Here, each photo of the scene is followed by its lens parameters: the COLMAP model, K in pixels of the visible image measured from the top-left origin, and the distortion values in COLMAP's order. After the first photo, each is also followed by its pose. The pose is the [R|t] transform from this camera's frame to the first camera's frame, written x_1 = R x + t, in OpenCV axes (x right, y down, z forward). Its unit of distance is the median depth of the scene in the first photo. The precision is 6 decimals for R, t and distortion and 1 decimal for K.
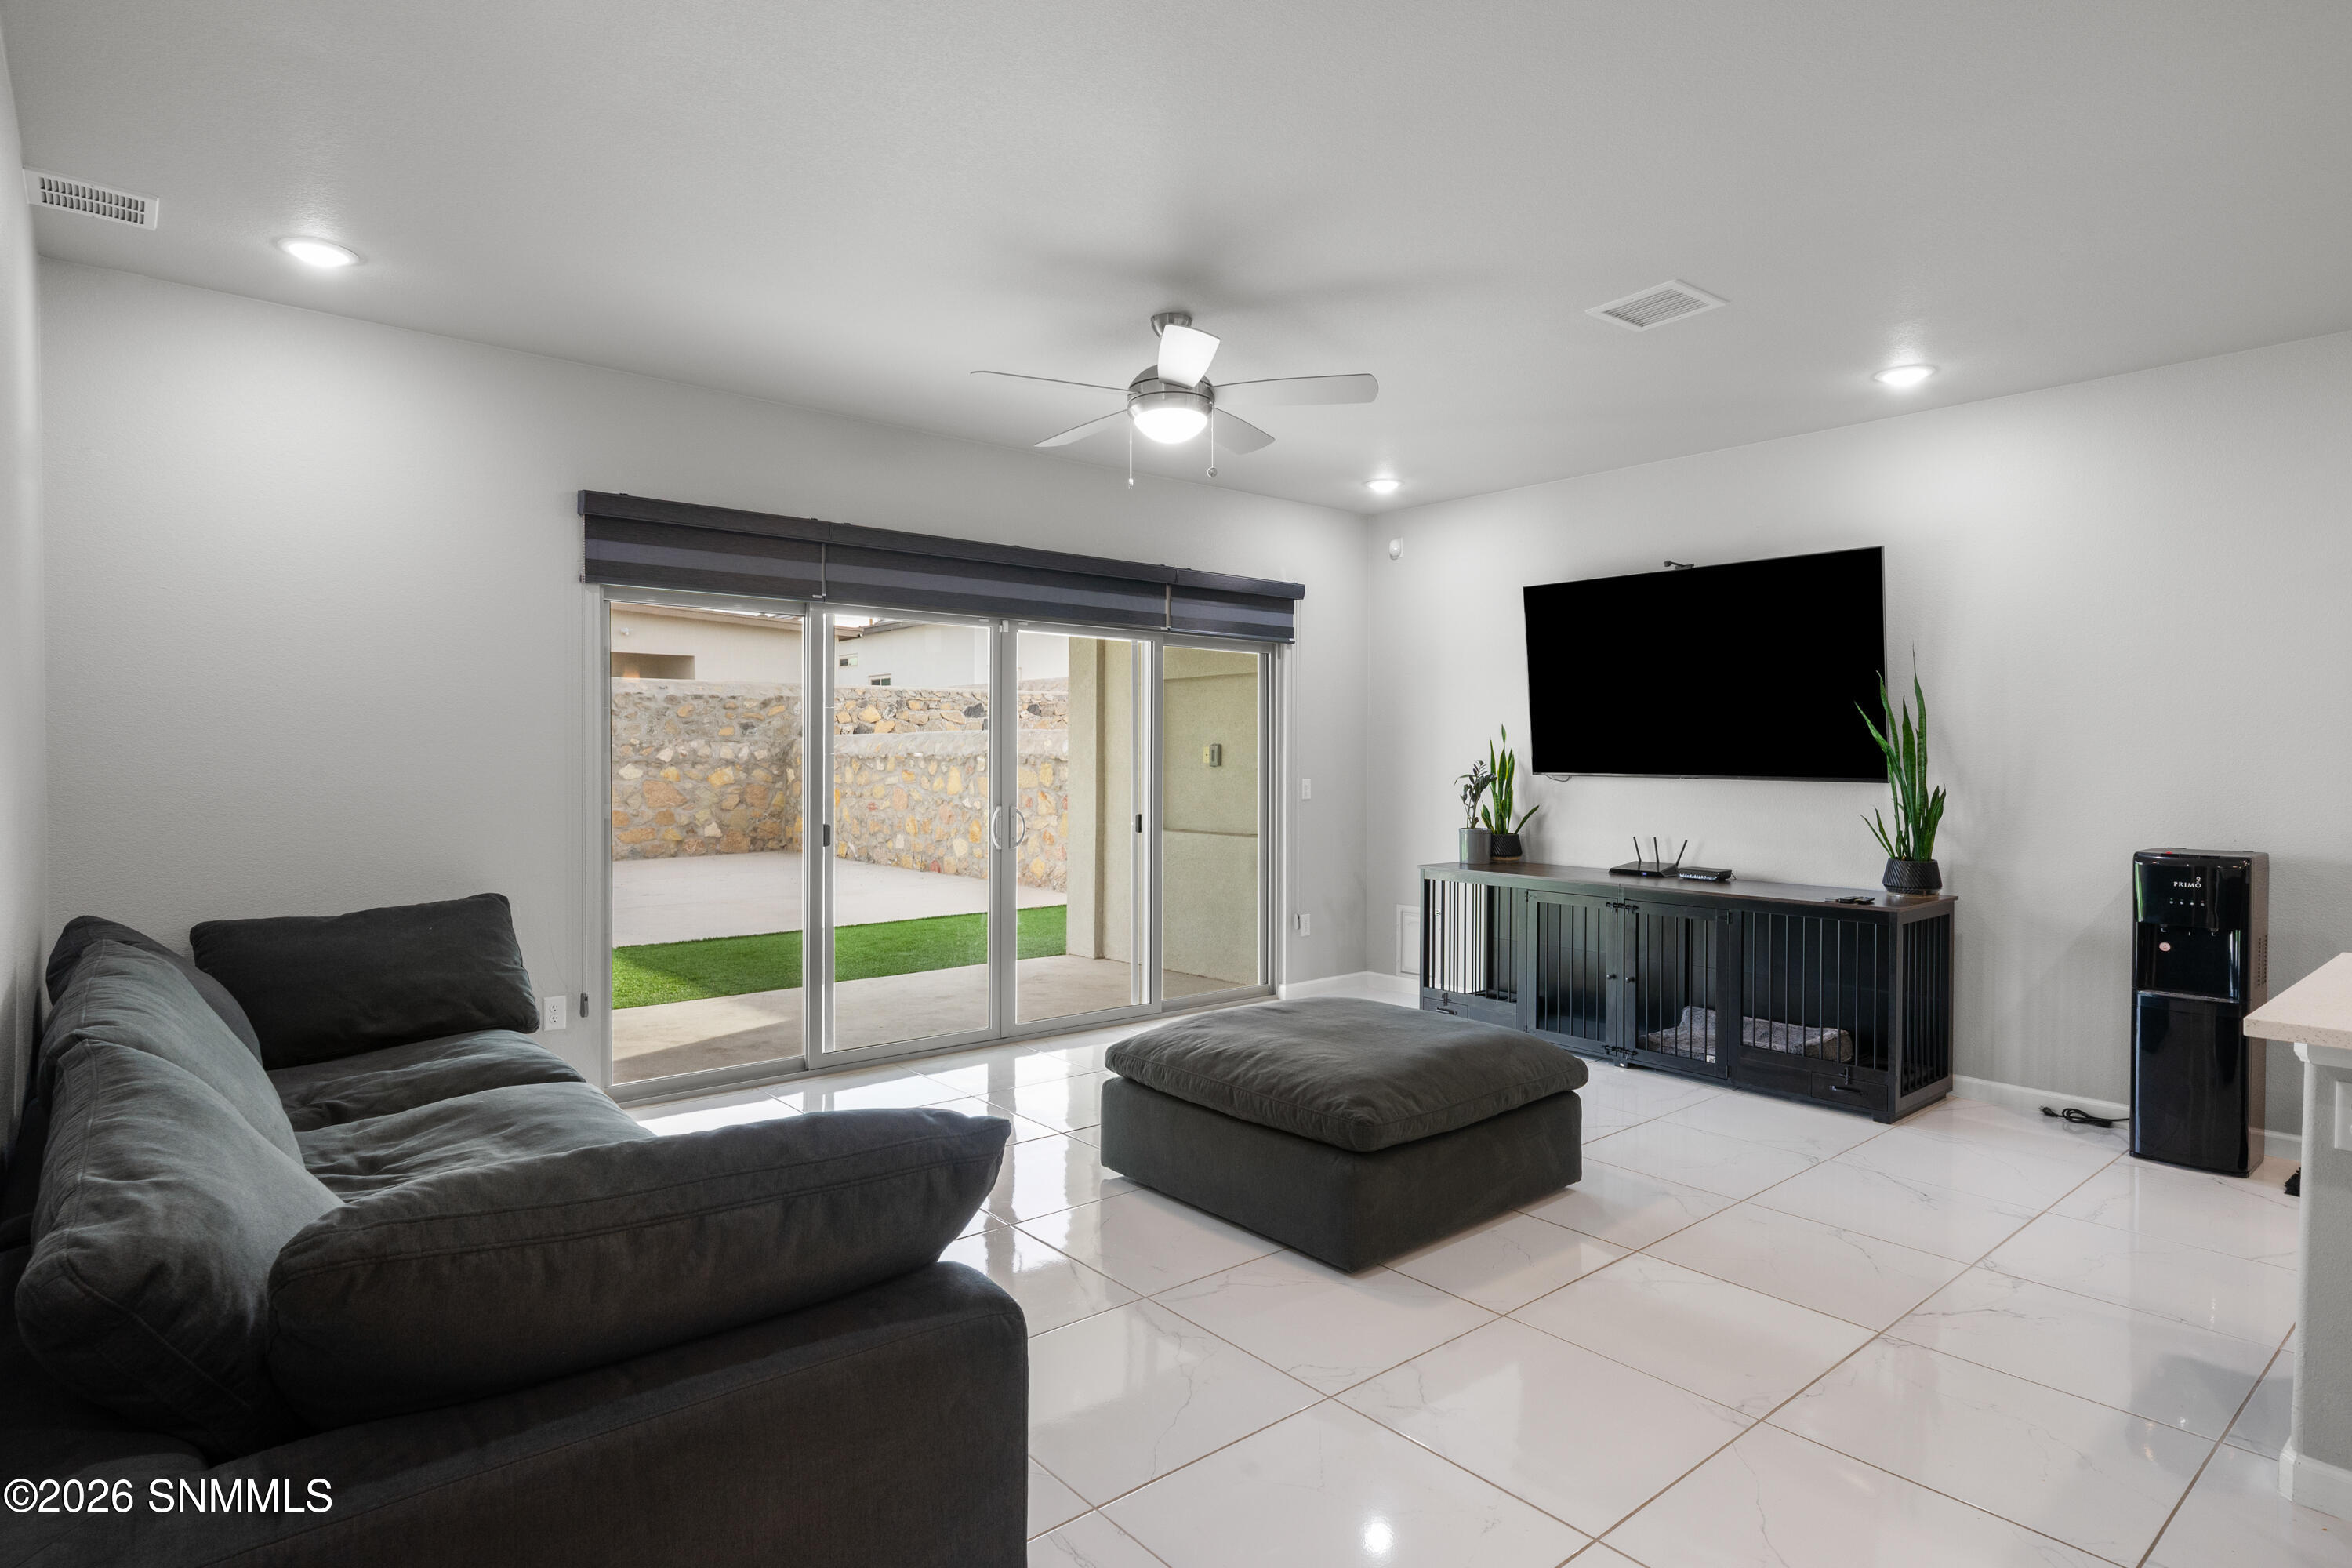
lens RADIAL K [[1238.1, 0, 1166.3], [0, 1238.1, 777.0], [0, 0, 1]] dist [0.003359, 0.000525]
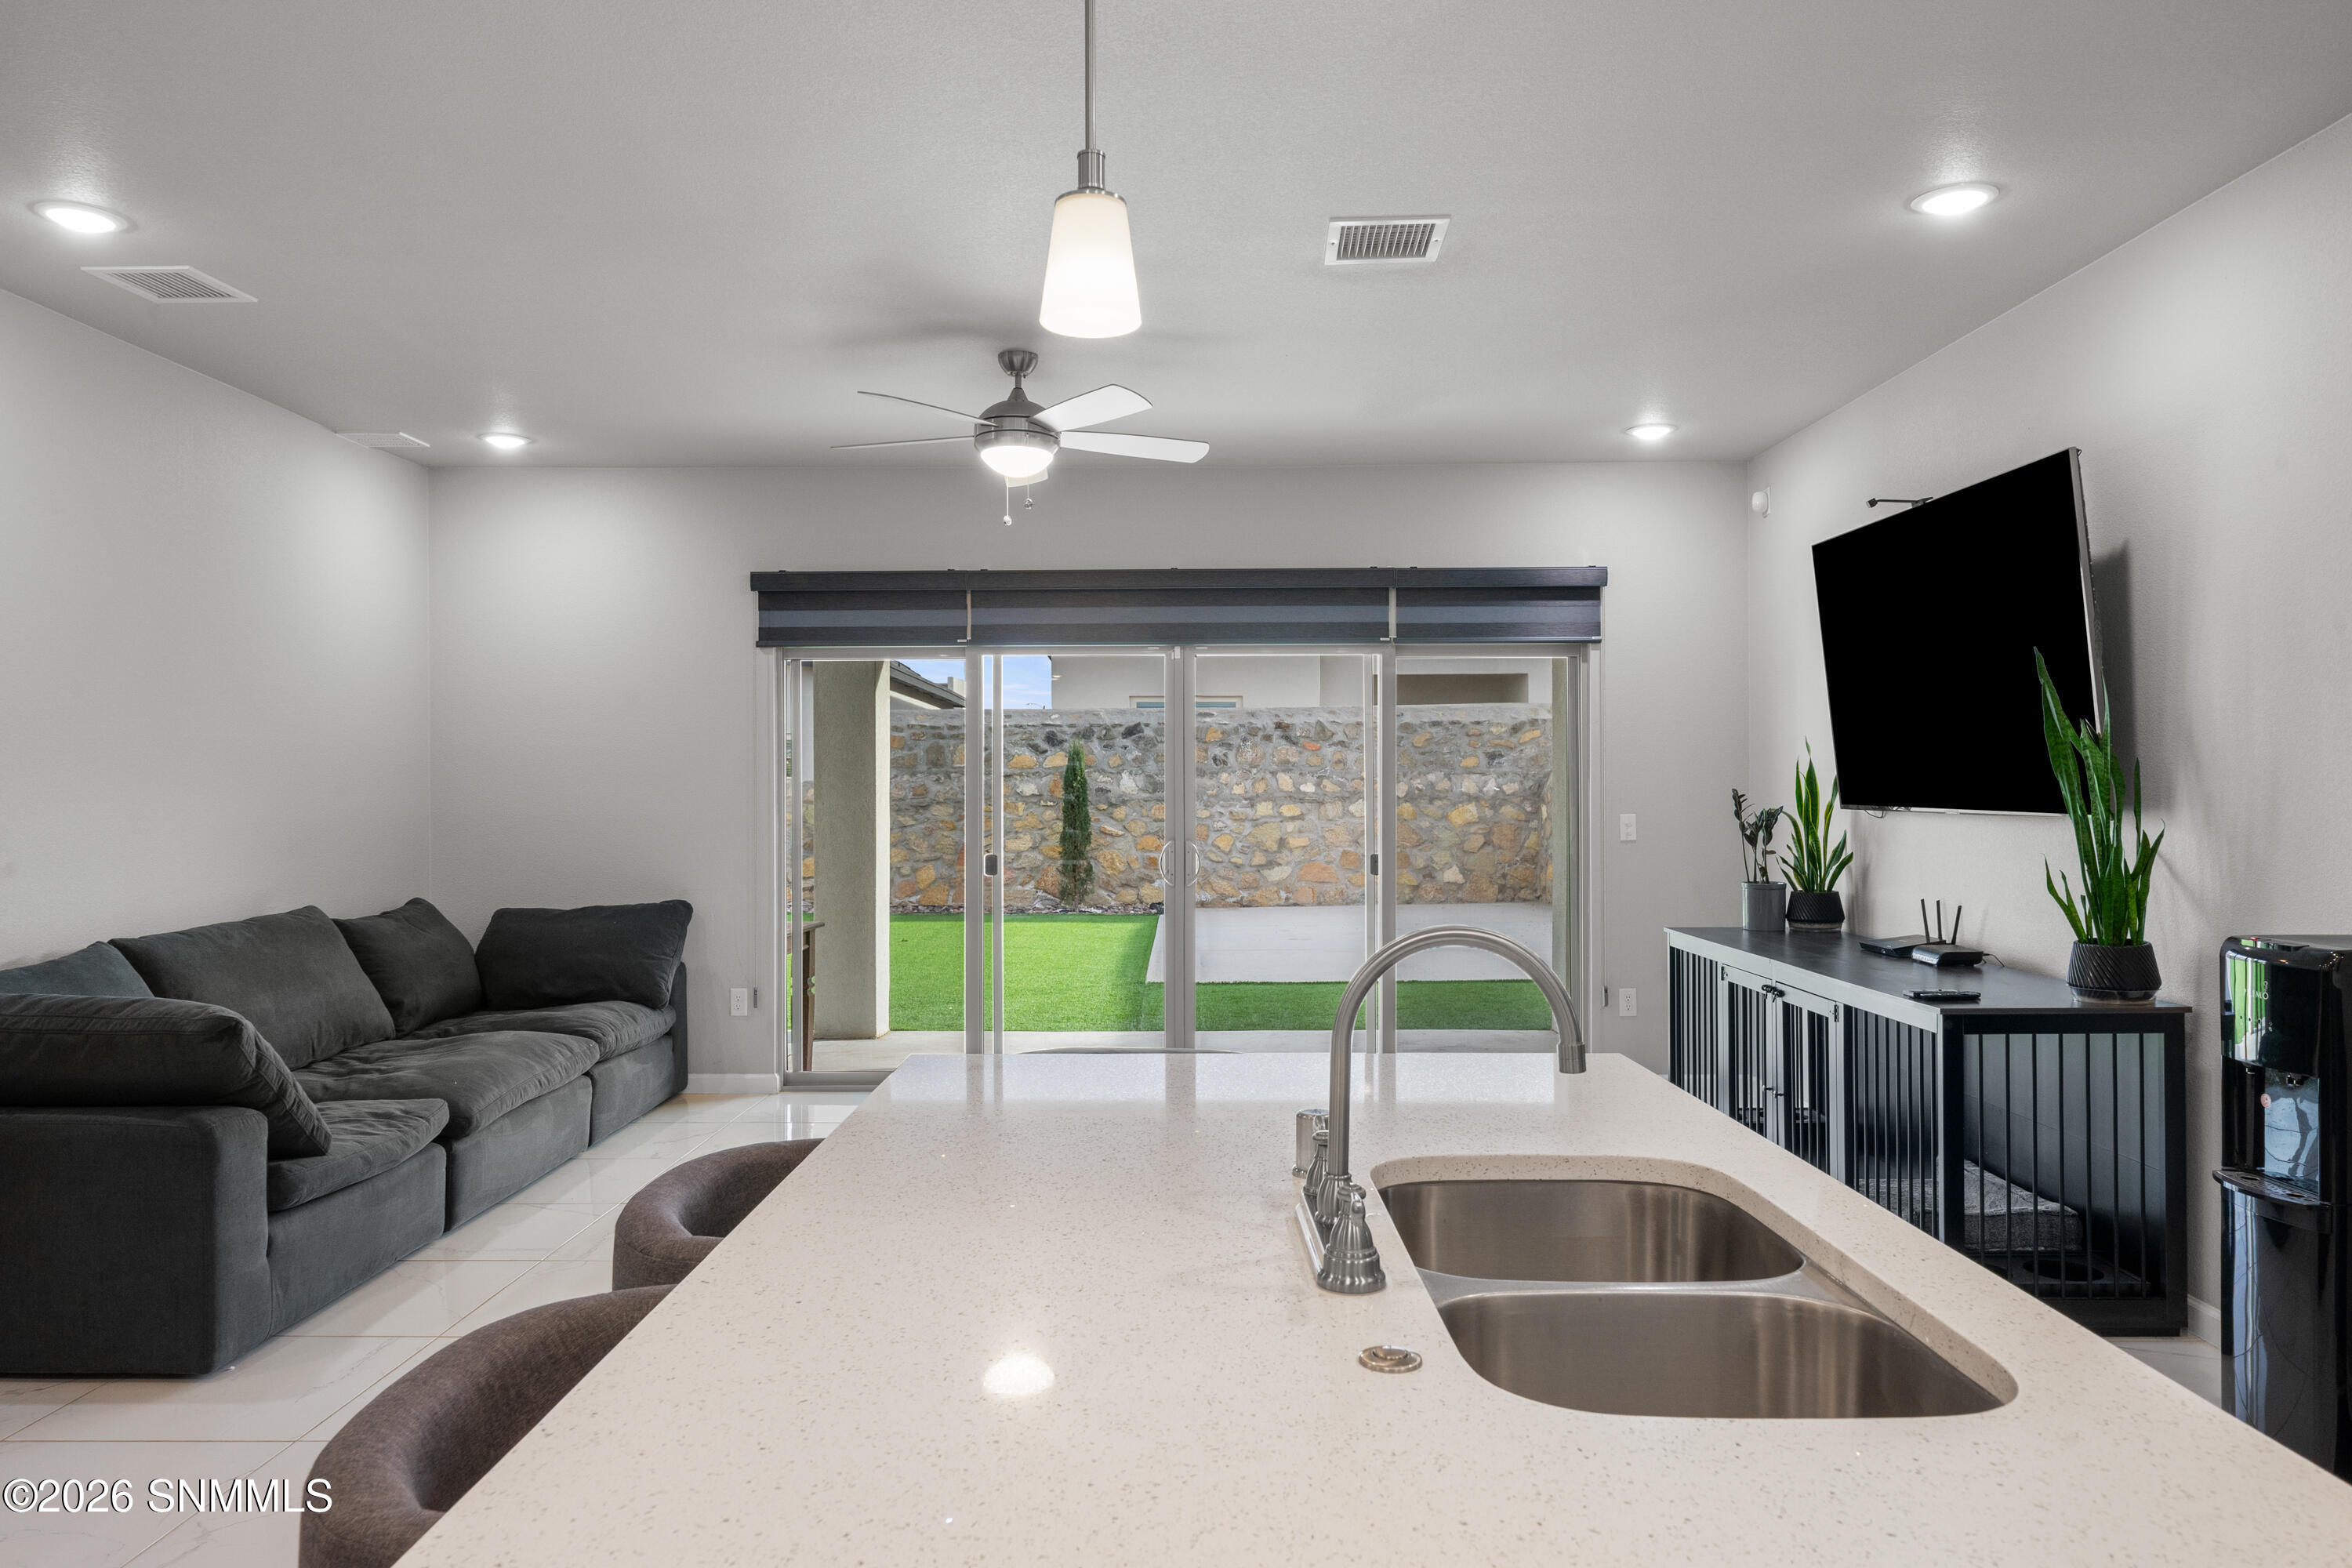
lens RADIAL K [[1569.6, 0, 1168.7], [0, 1569.6, 789.2], [0, 0, 1]] dist [-0.002291, -0.000646]
pose [[0.762920, -0.007955, -0.646444, 0.538390], [-0.003614, 0.999856, -0.016570, 0.003432], [0.646483, 0.014978, 0.762782, 0.060420]]
